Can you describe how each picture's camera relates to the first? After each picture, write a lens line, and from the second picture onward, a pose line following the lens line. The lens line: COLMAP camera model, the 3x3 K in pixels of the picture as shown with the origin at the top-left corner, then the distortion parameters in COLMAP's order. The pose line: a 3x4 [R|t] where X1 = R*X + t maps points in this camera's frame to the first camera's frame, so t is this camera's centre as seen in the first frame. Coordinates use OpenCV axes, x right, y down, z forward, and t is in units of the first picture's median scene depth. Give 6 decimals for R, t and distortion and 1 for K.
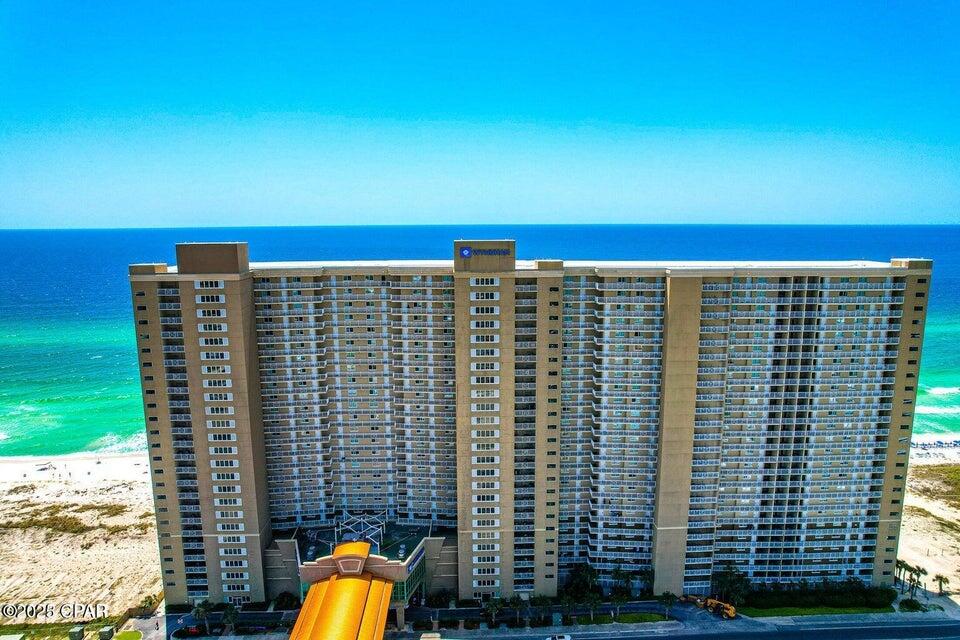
lens RADIAL K [[610.5, 0, 483.4], [0, 610.5, 321.7], [0, 0, 1]] dist [-0.044892, 0.032326]
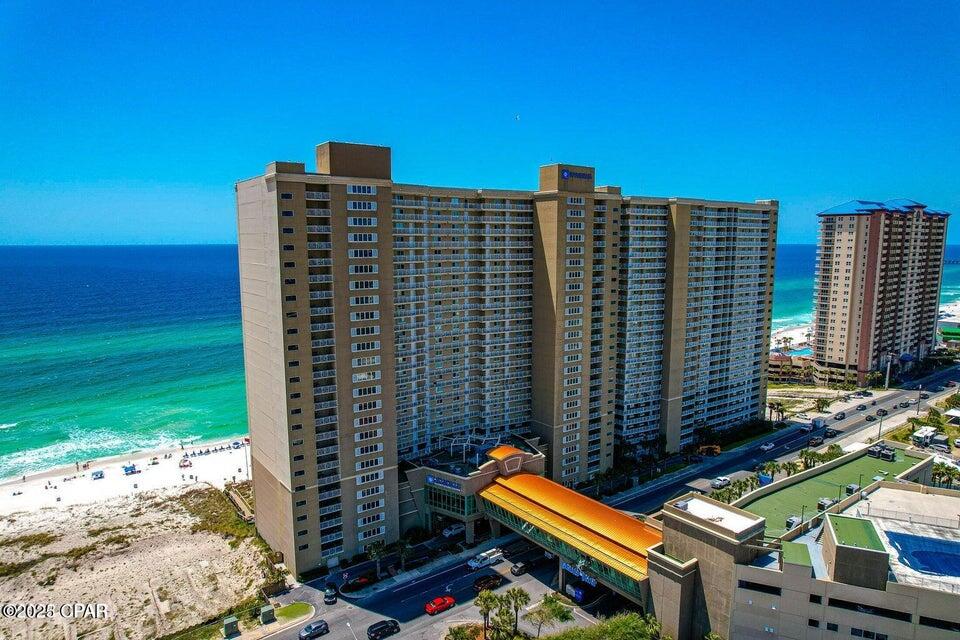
lens RADIAL K [[610.5, 0, 488.3], [0, 610.5, 321.2], [0, 0, 1]] dist [-0.044892, 0.032326]
pose [[0.821606, -0.070904, 0.565629, -0.761525], [0.088559, 0.996064, -0.003777, 0.144362], [-0.563135, 0.053195, 0.824651, 0.133709]]
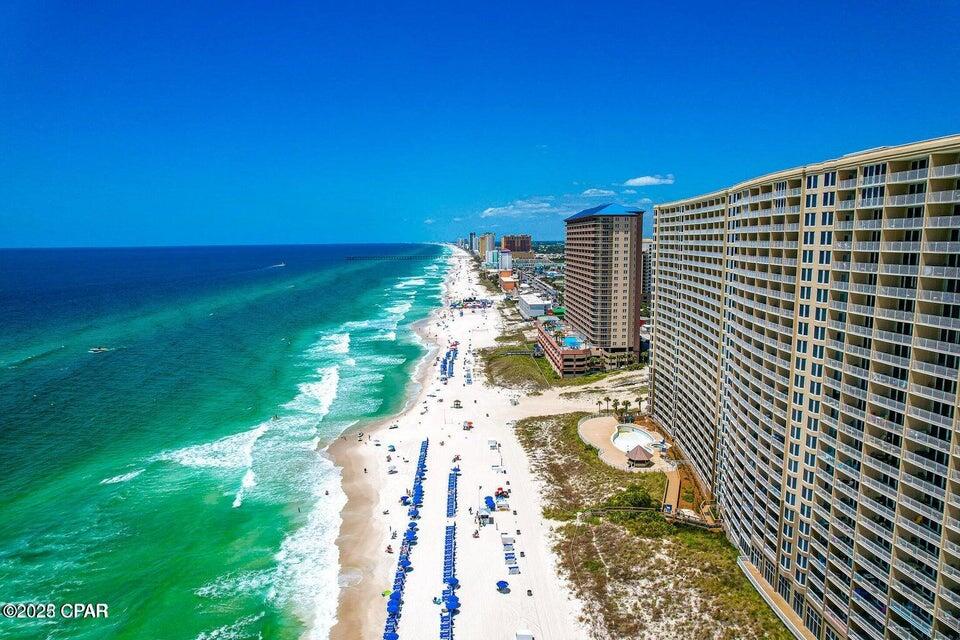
lens RADIAL K [[610.5, 0, 481.9], [0, 610.5, 327.4], [0, 0, 1]] dist [-0.044892, 0.032326]
pose [[0.005300, -0.132348, 0.991189, -0.939925], [0.167187, 0.977369, 0.129608, -0.080027], [-0.985911, 0.165027, 0.027307, 1.590461]]
